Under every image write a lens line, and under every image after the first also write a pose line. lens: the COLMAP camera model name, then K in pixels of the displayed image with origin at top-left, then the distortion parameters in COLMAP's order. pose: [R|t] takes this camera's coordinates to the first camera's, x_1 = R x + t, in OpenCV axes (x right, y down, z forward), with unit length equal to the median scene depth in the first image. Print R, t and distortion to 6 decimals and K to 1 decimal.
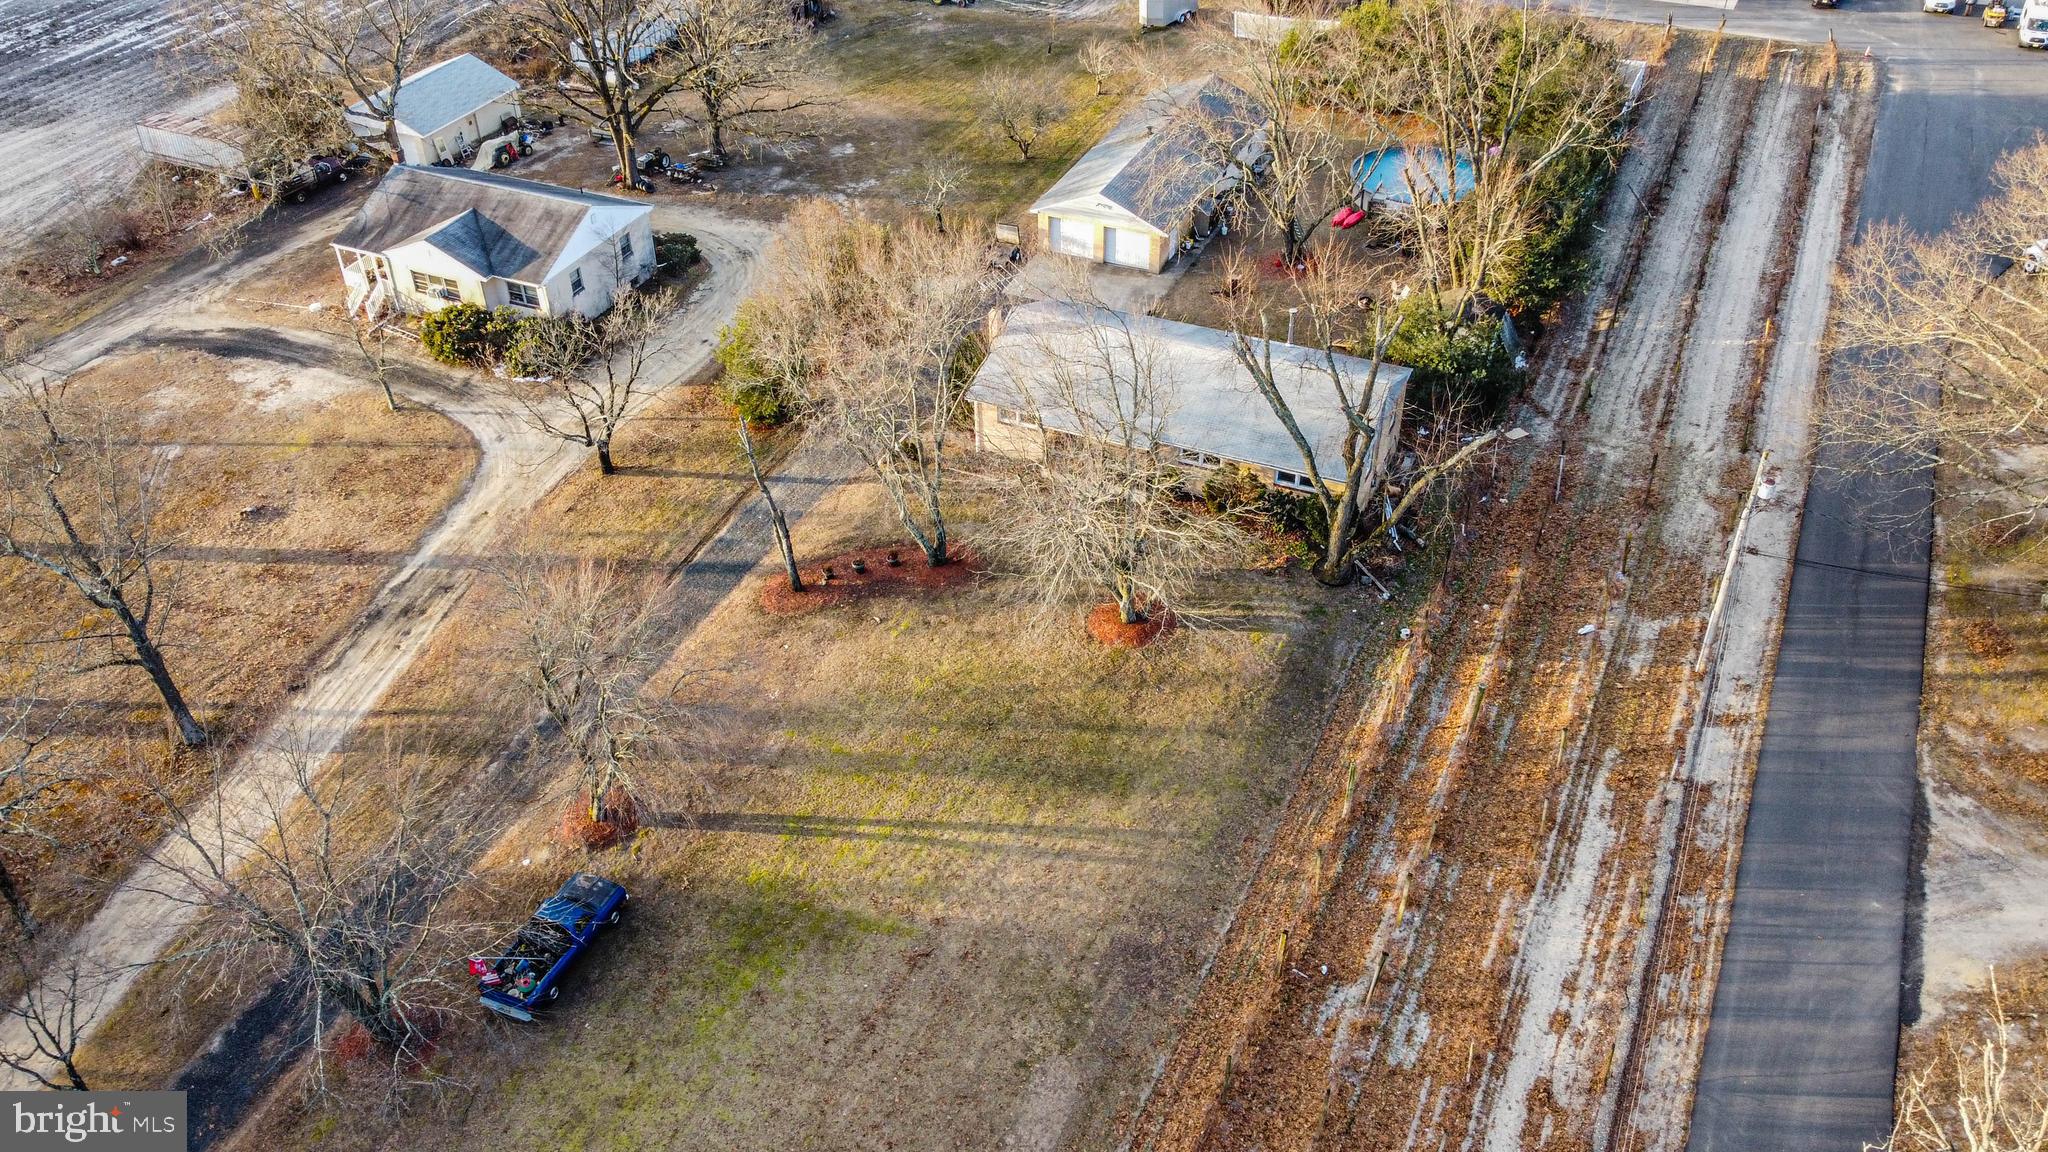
lens RADIAL K [[1685.8, 0, 1030.0], [0, 1685.8, 579.4], [0, 0, 1]] dist [-0.016293, -0.000434]
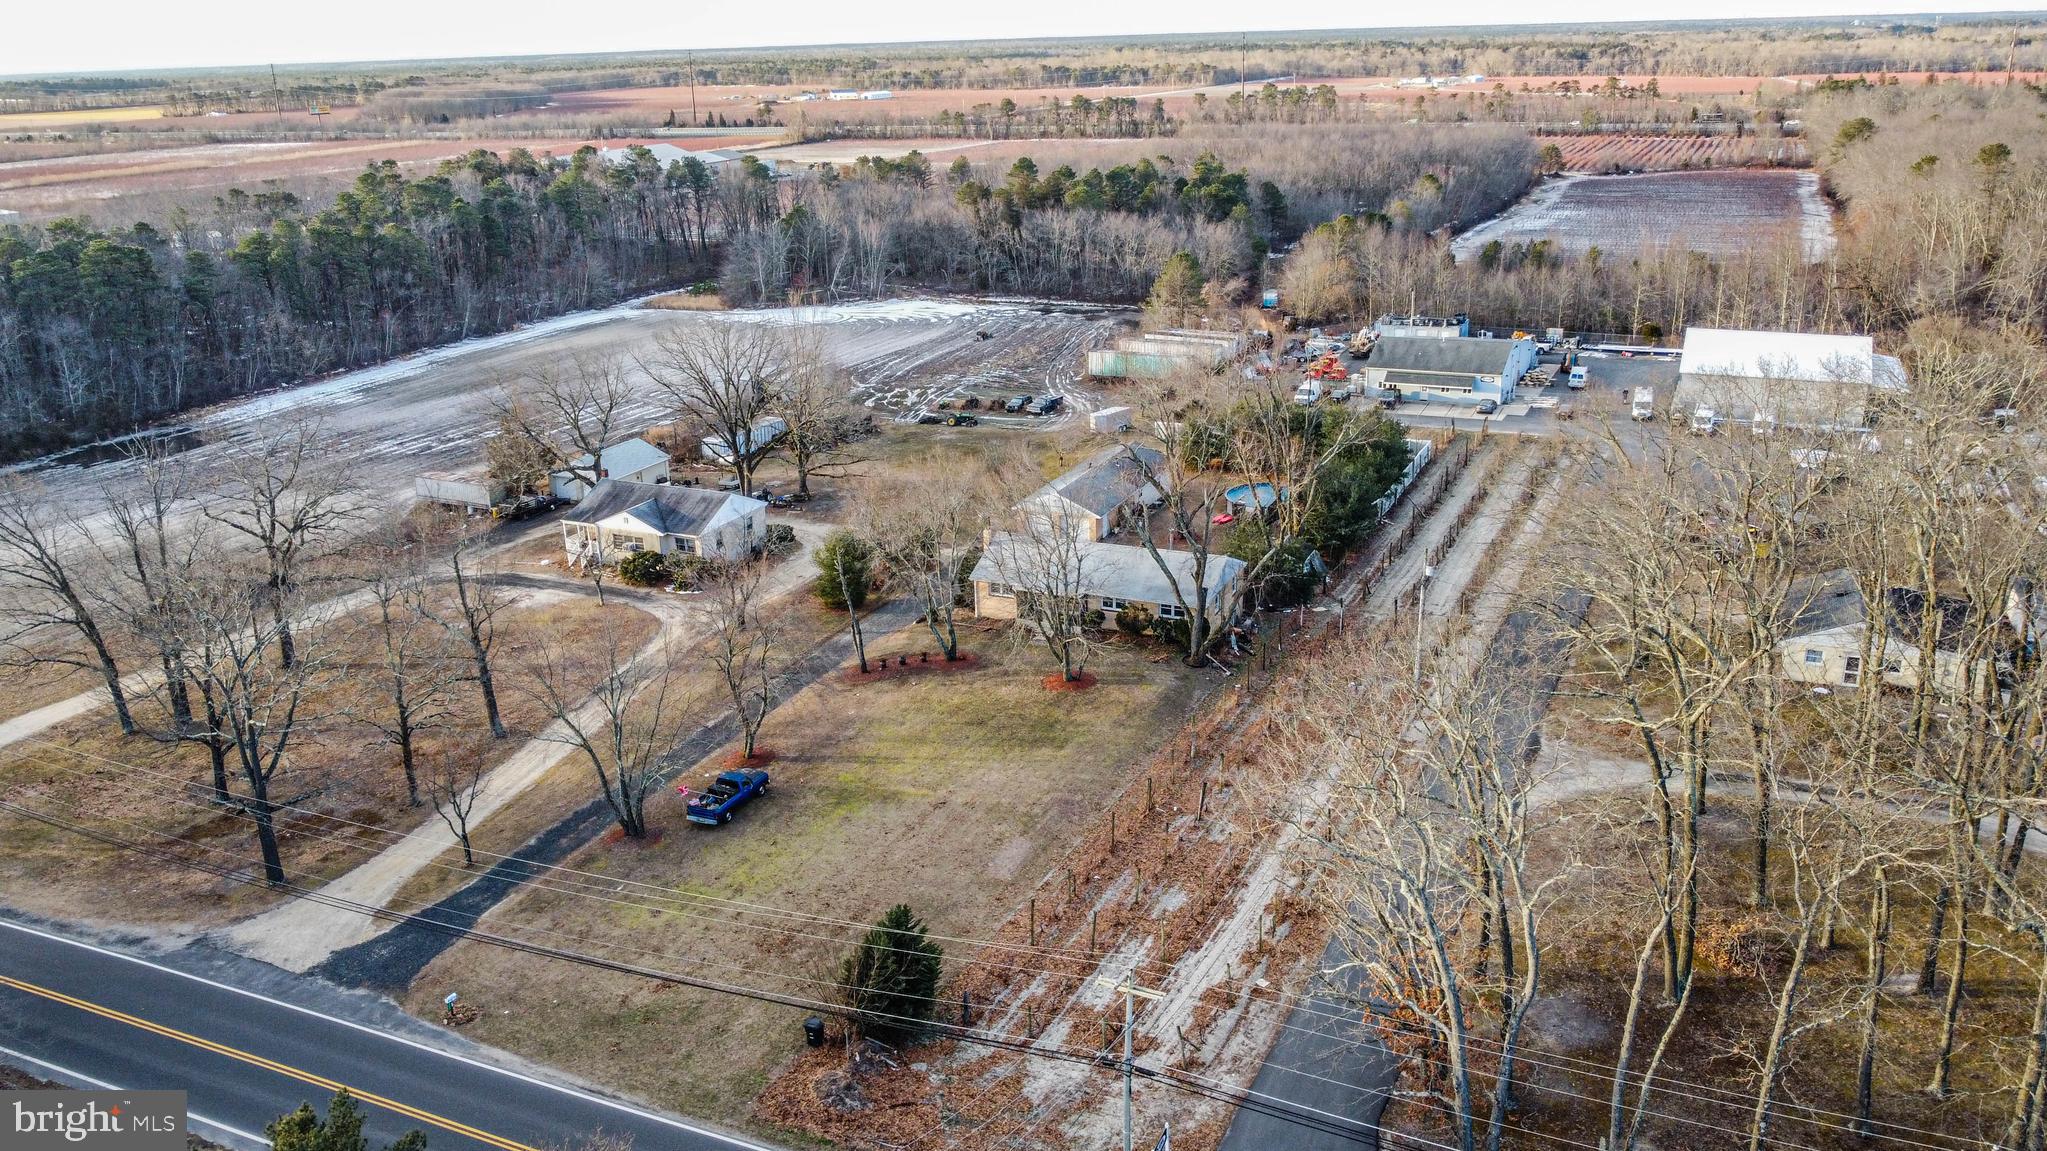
lens RADIAL K [[1598.8, 0, 1023.5], [0, 1598.8, 575.5], [0, 0, 1]] dist [-0.006352, -0.002029]
pose [[0.999969, -0.006620, -0.004188, 0.021841], [0.004934, 0.947494, -0.319736, 0.404071], [0.006085, 0.319705, 0.947498, -0.477216]]
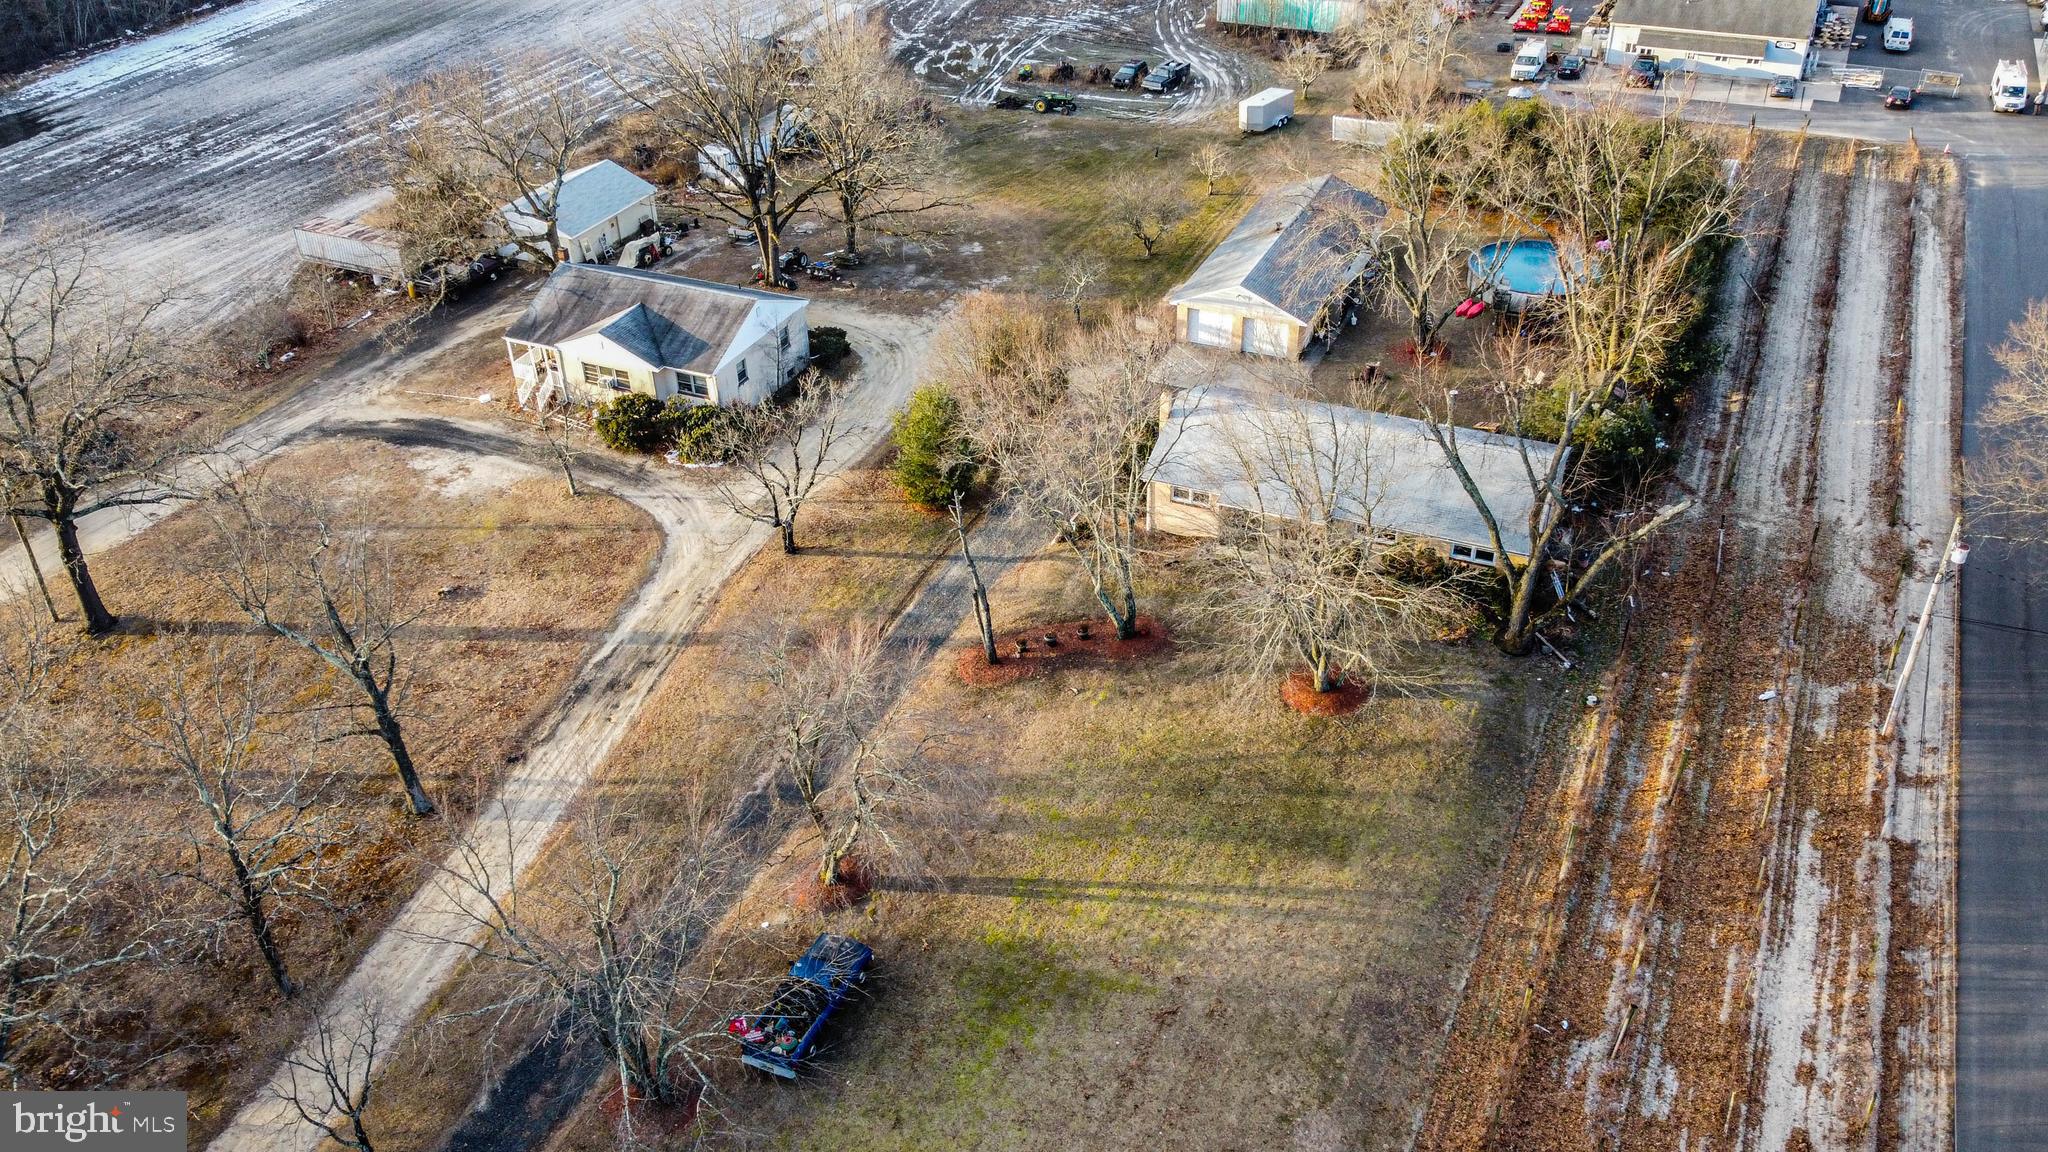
lens RADIAL K [[1662.0, 0, 1024.0], [0, 1662.0, 576.0], [0, 0, 1]] dist [-0.023106, 0.011780]
pose [[0.999953, -0.006185, -0.007498, -0.109578], [0.005697, 0.997967, -0.063479, 0.017722], [0.007875, 0.063433, 0.997955, -0.013273]]
